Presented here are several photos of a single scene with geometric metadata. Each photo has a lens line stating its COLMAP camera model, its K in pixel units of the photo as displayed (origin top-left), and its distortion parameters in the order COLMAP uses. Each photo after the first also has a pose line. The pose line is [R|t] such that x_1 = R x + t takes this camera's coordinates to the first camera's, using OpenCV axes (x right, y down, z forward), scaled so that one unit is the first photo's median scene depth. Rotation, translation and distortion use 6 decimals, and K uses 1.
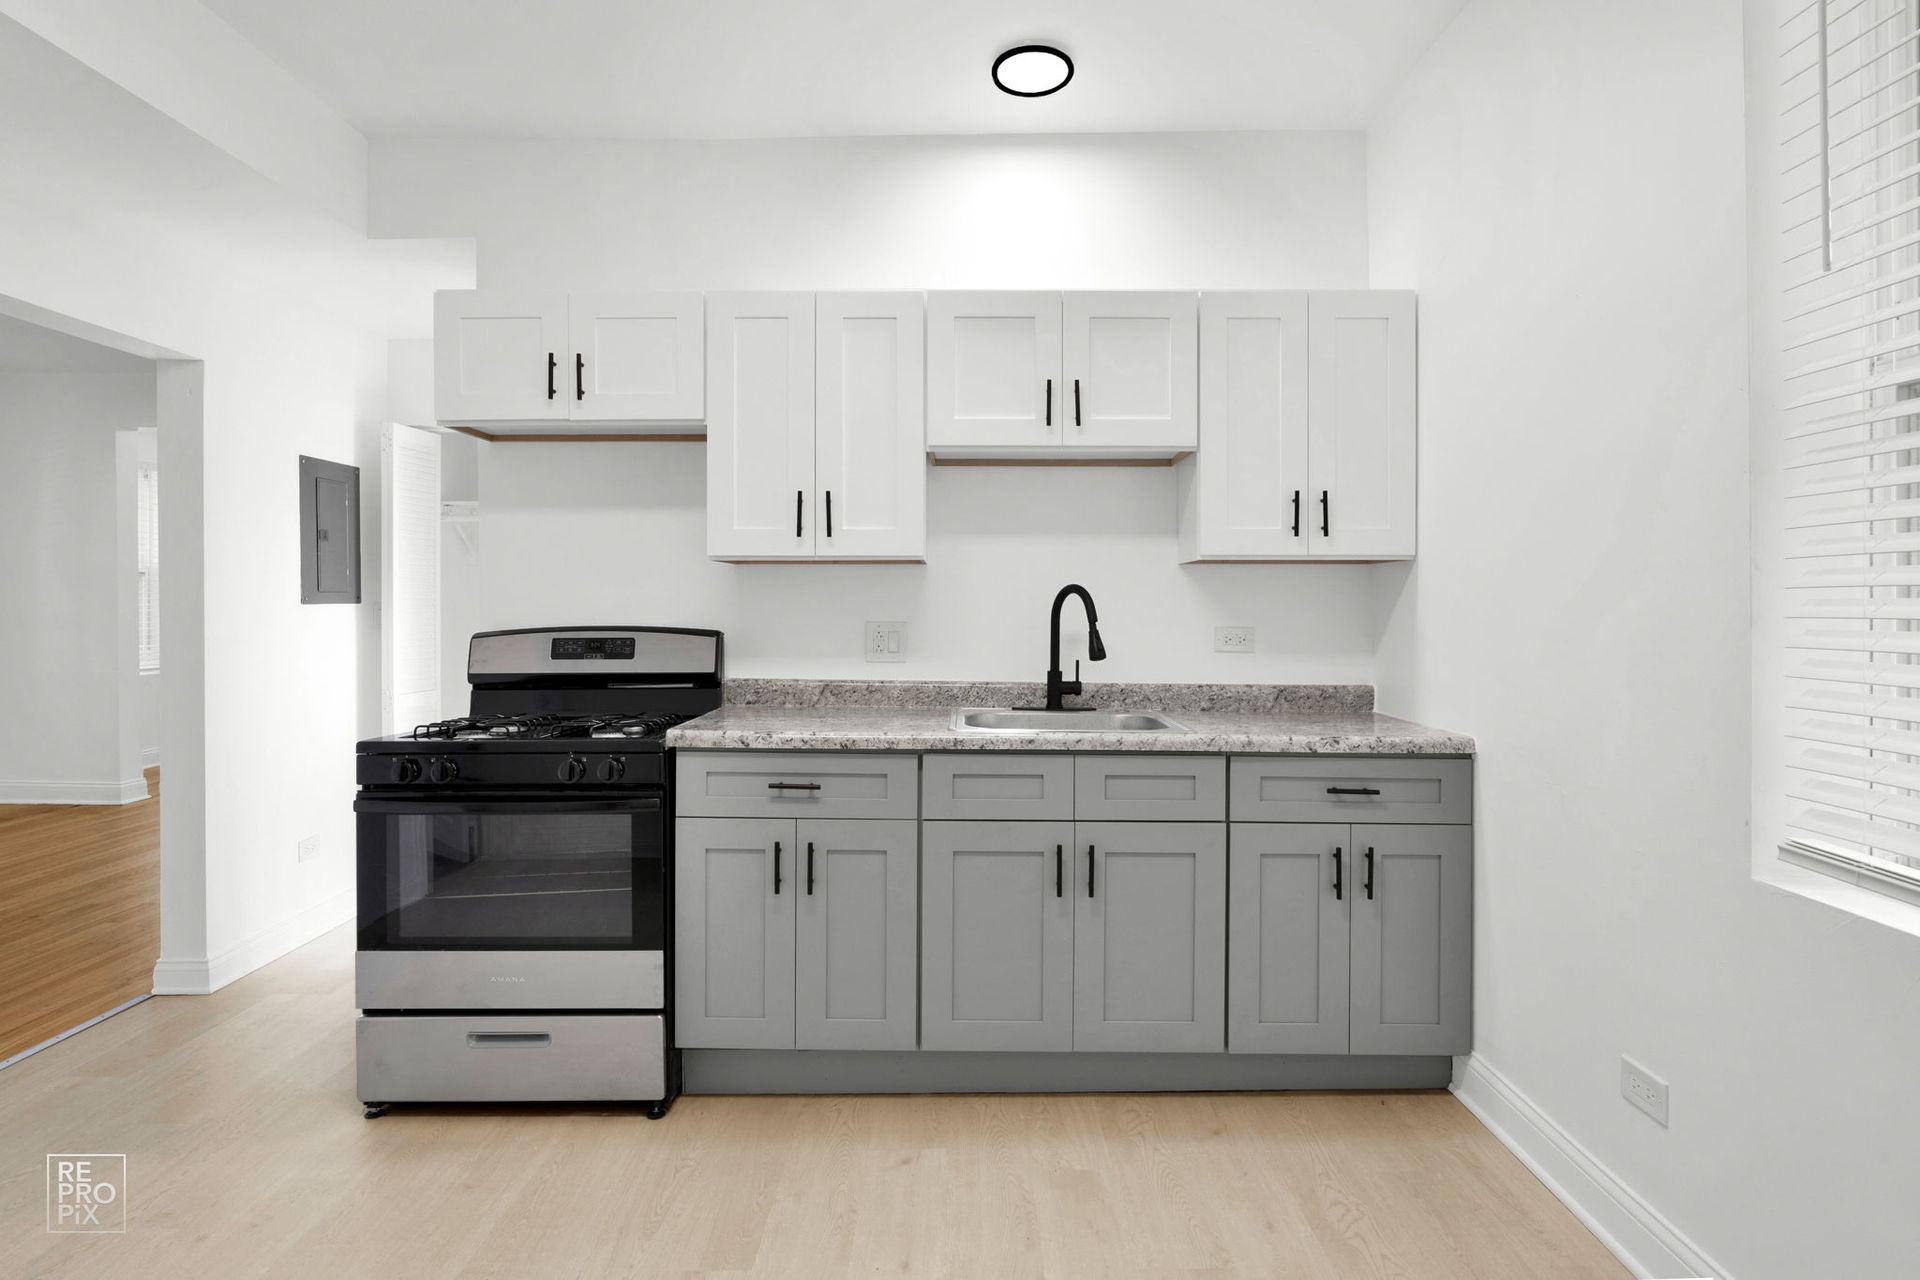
lens RADIAL K [[985.2, 0, 956.9], [0, 985.2, 618.9], [0, 0, 1]] dist [-0.005548, -0.003860]
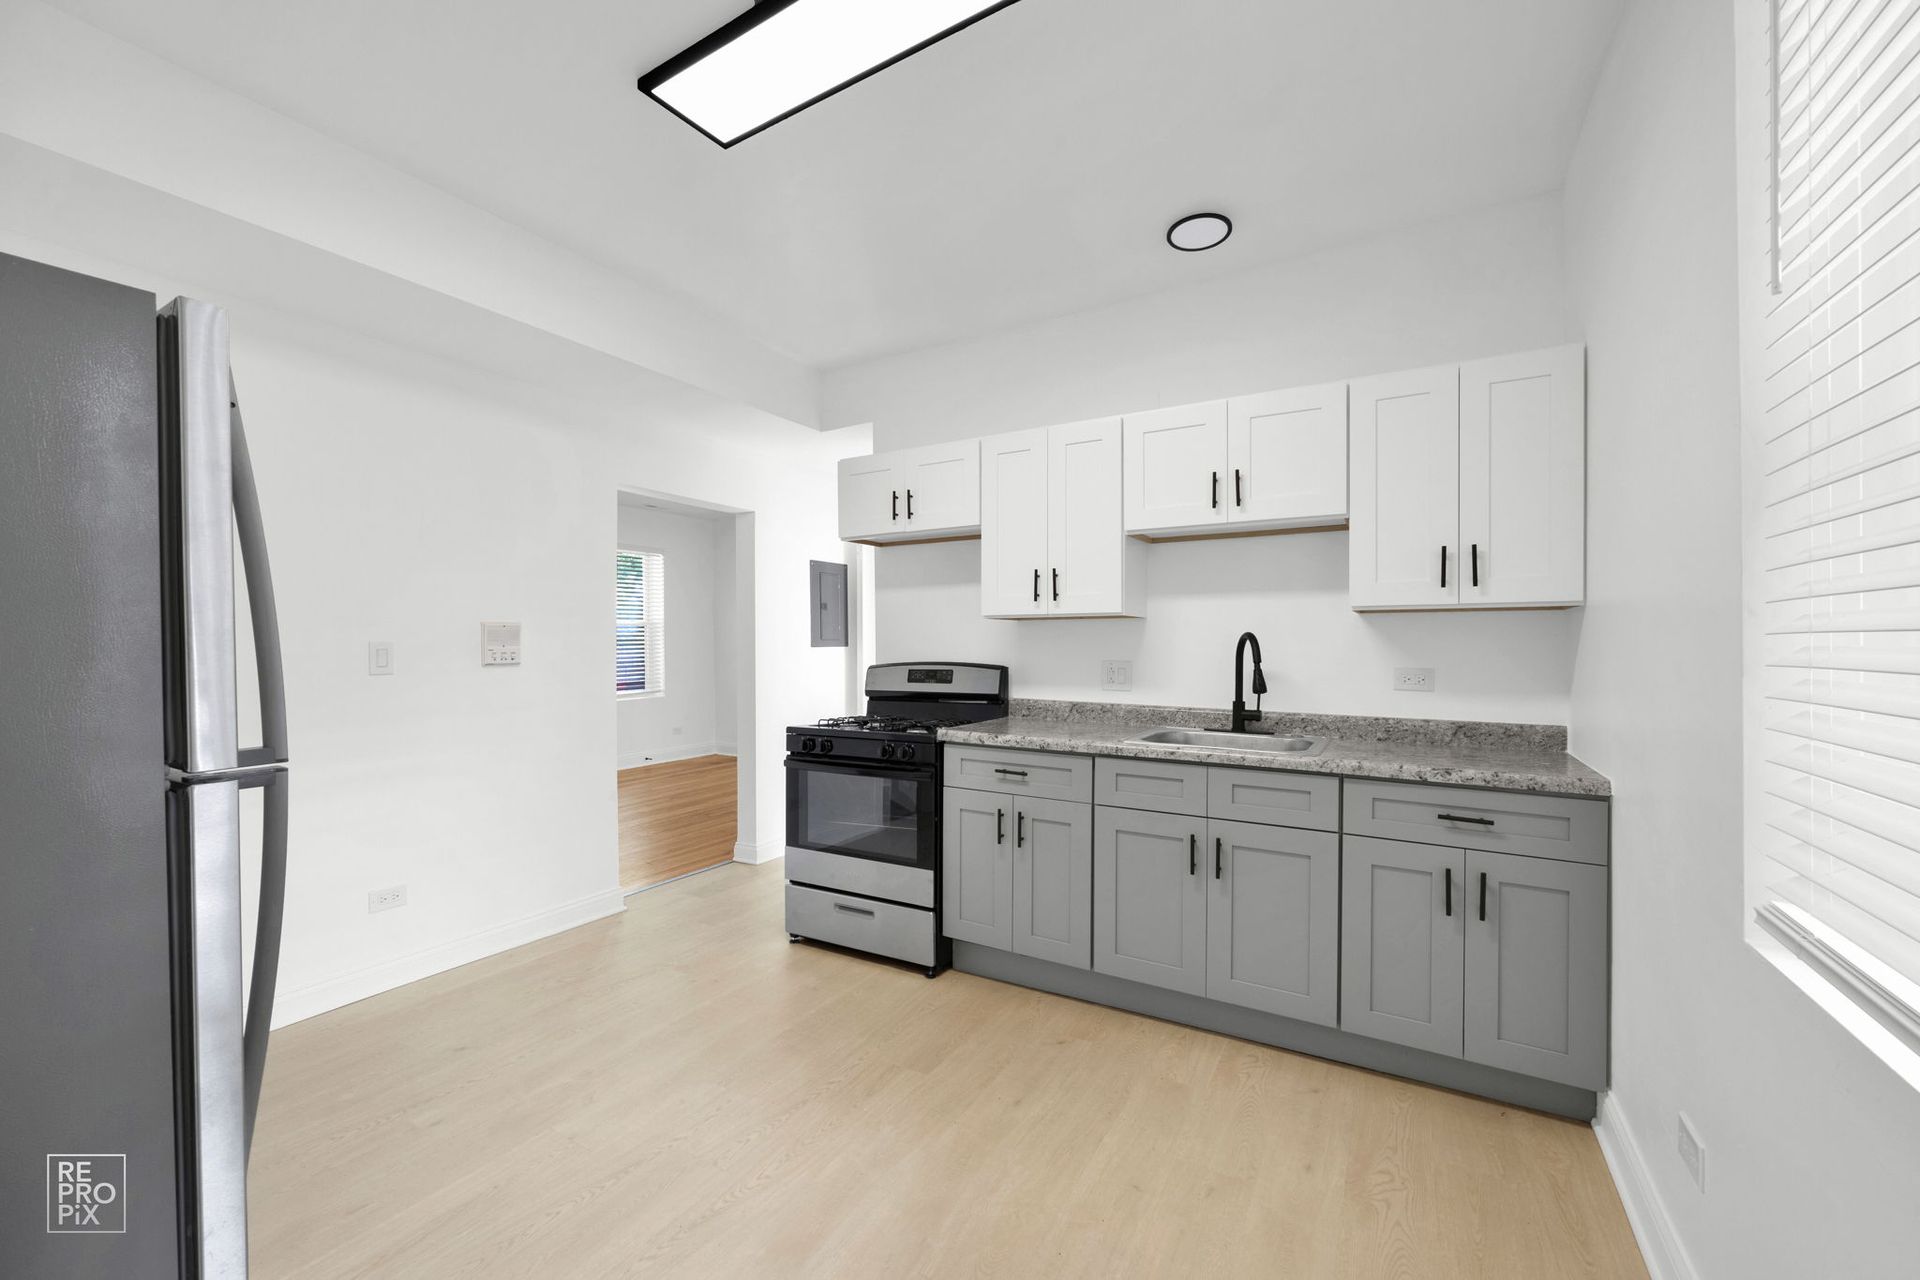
lens RADIAL K [[746.1, 0, 946.5], [0, 746.1, 657.3], [0, 0, 1]] dist [0.002573, 0.000297]
pose [[0.866173, 0.007594, -0.499686, 0.294592], [-0.008171, 0.999966, 0.001033, -0.001444], [0.499677, 0.003188, 0.866206, -0.011126]]
